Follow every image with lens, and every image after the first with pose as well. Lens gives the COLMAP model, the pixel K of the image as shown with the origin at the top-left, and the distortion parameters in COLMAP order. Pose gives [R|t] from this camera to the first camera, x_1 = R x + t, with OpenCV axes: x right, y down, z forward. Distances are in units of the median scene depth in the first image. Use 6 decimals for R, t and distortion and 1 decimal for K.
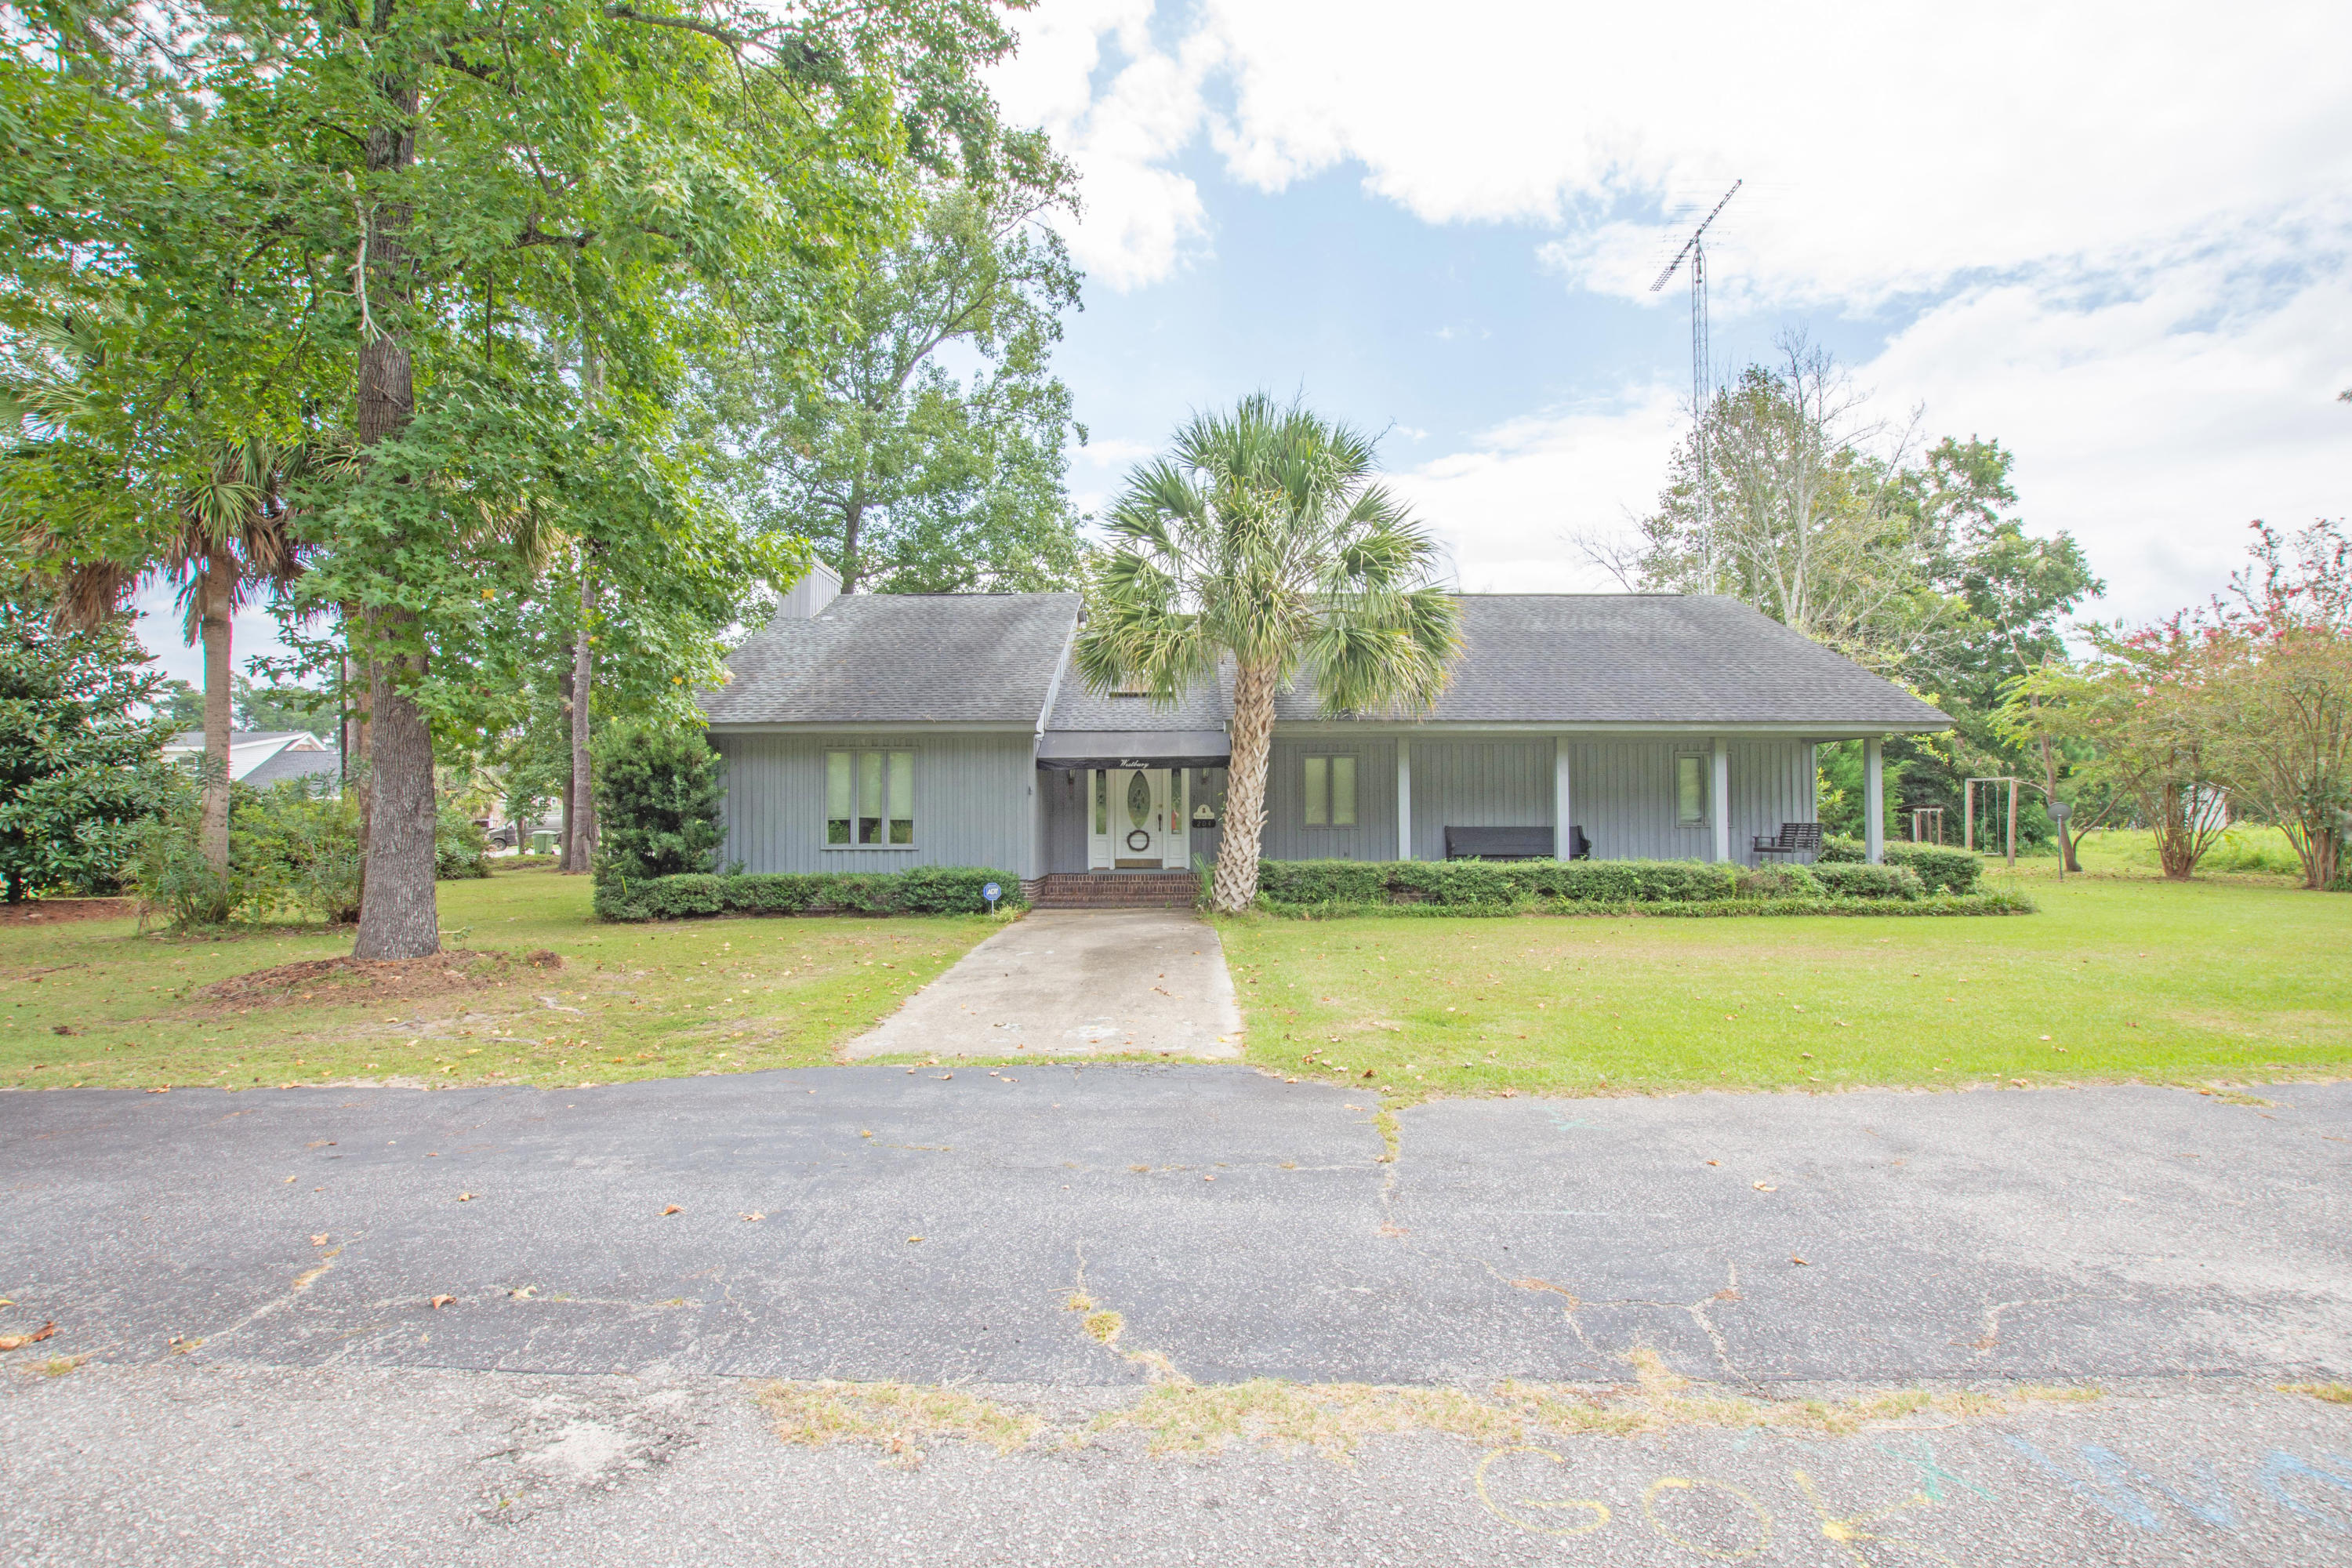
lens RADIAL K [[1042.3, 0, 1171.7], [0, 1042.3, 795.3], [0, 0, 1]] dist [-0.035442, 0.006622]
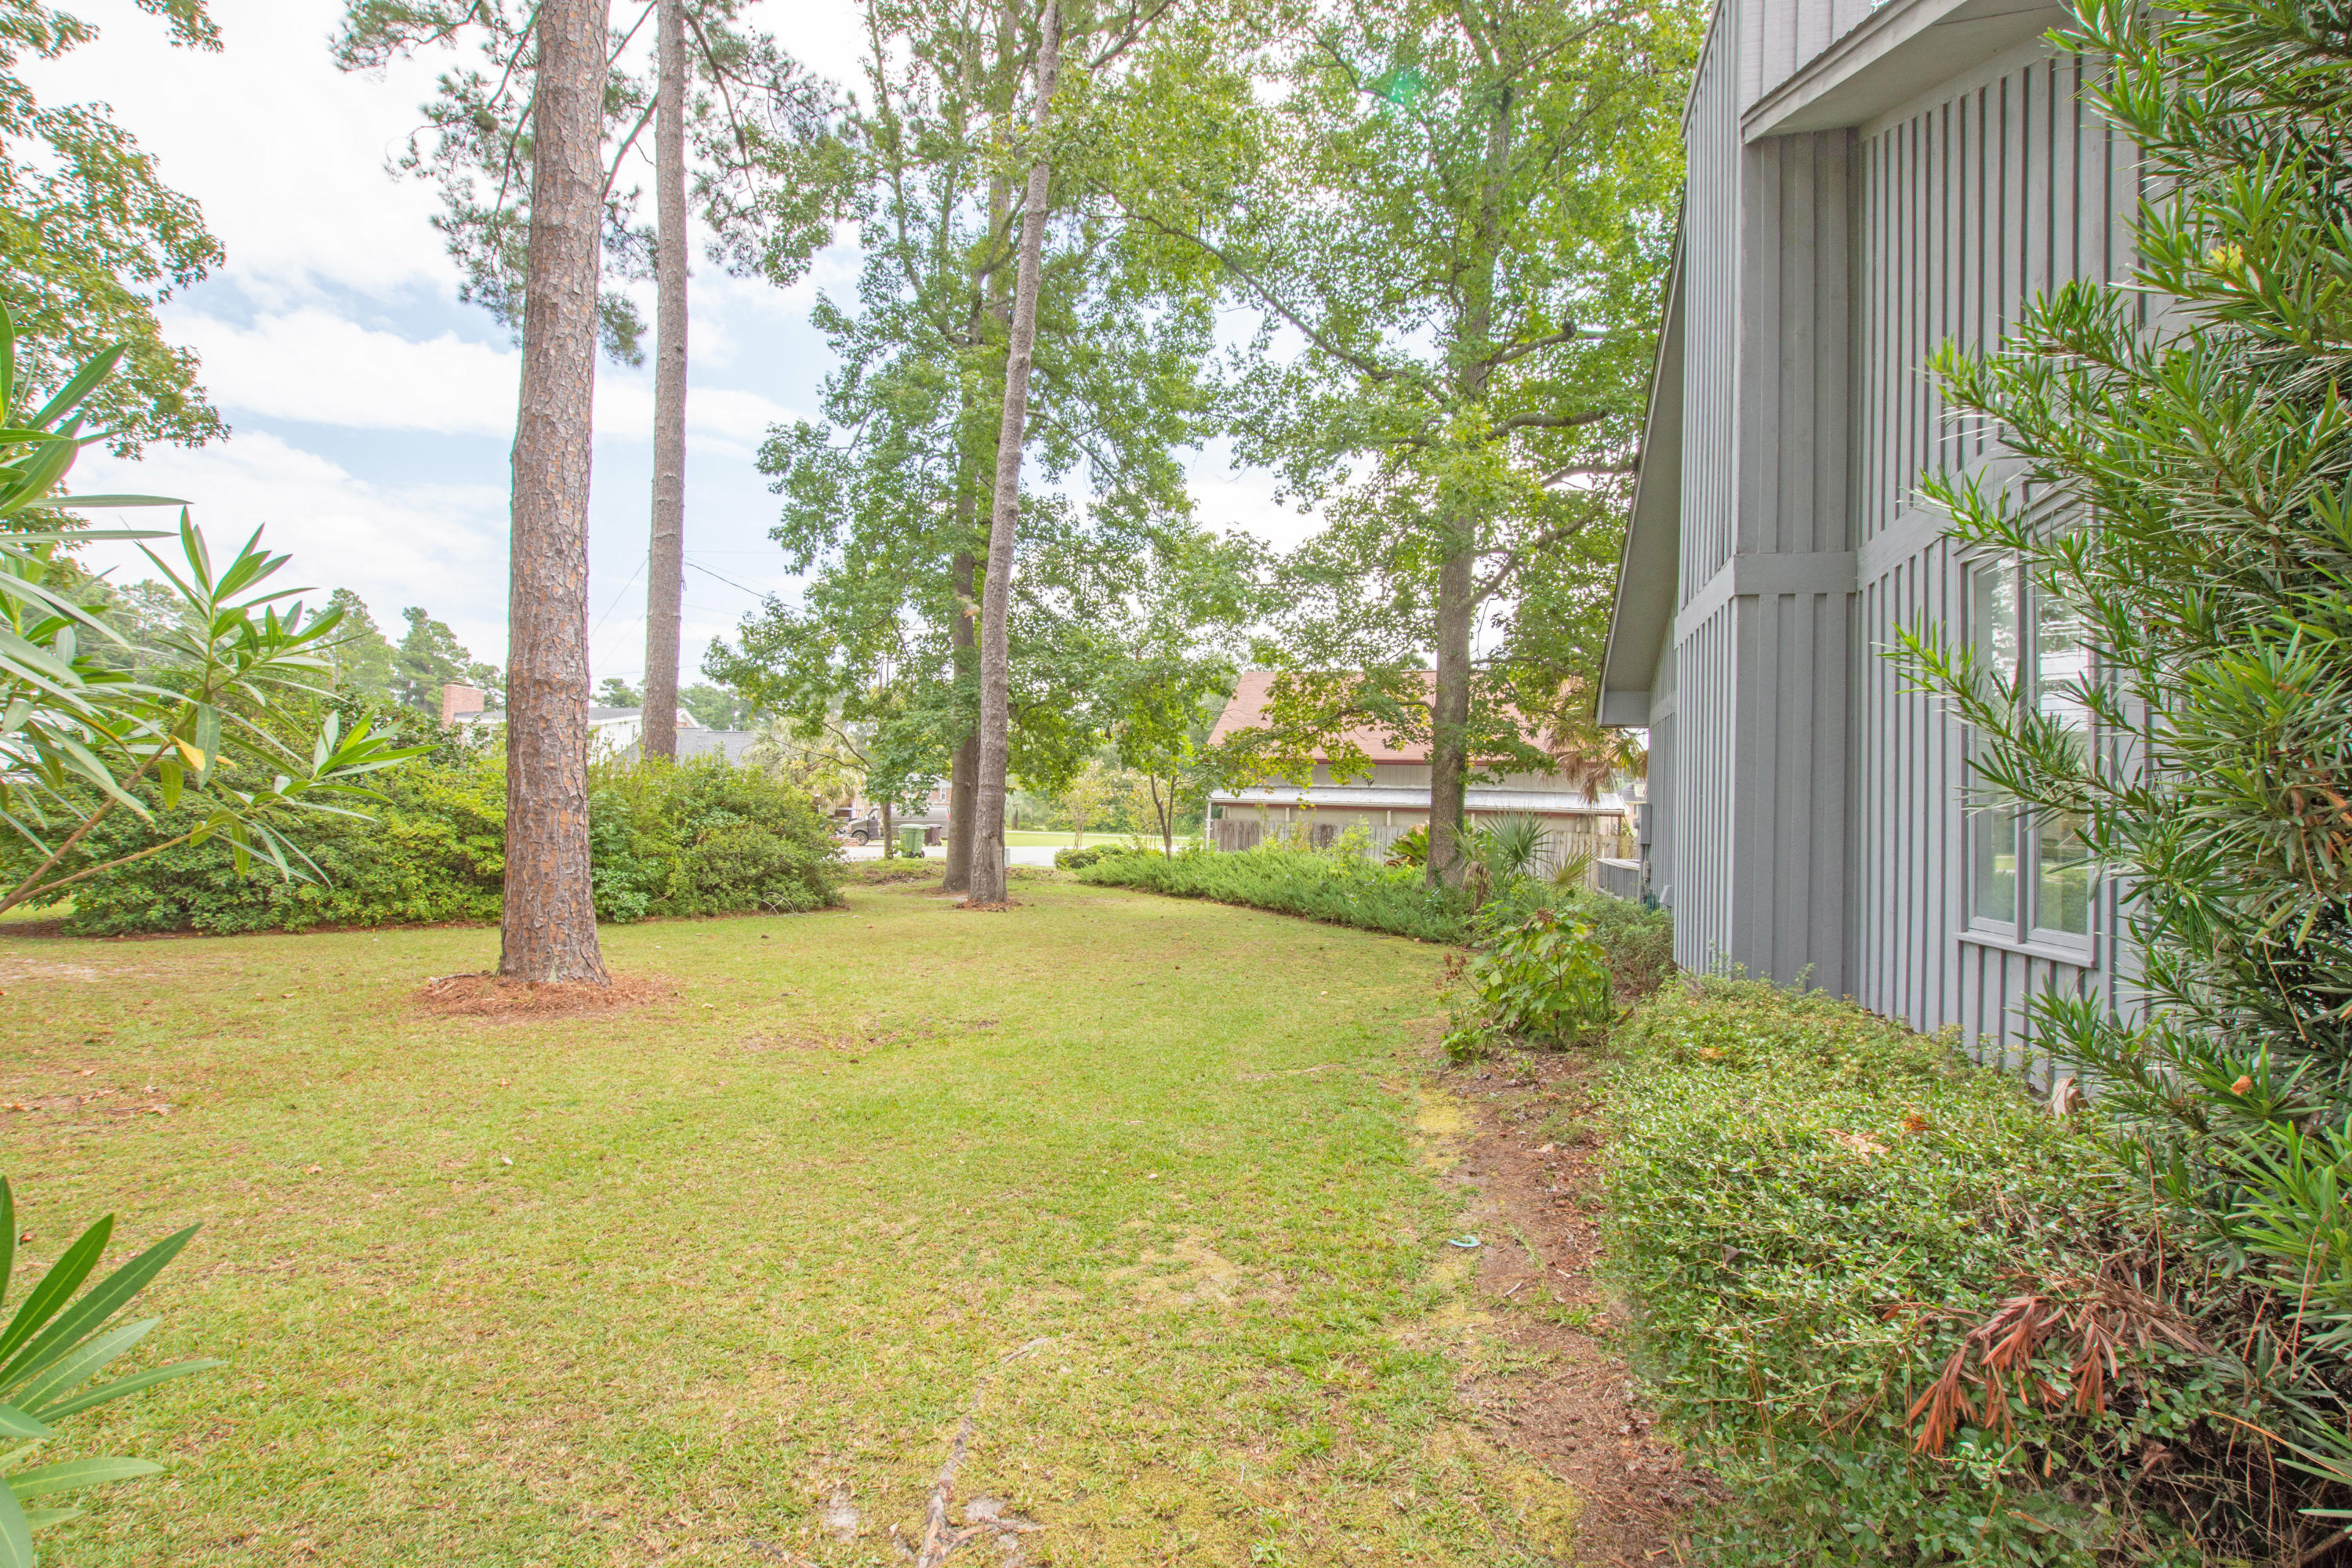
lens RADIAL K [[1042.3, 0, 1174.5], [0, 1042.3, 798.8], [0, 0, 1]] dist [-0.035442, 0.006622]
pose [[0.957557, 0.036020, -0.285986, -0.276481], [-0.038608, 0.999249, -0.003411, 0.014572], [0.285648, 0.014307, 0.958228, 0.428801]]
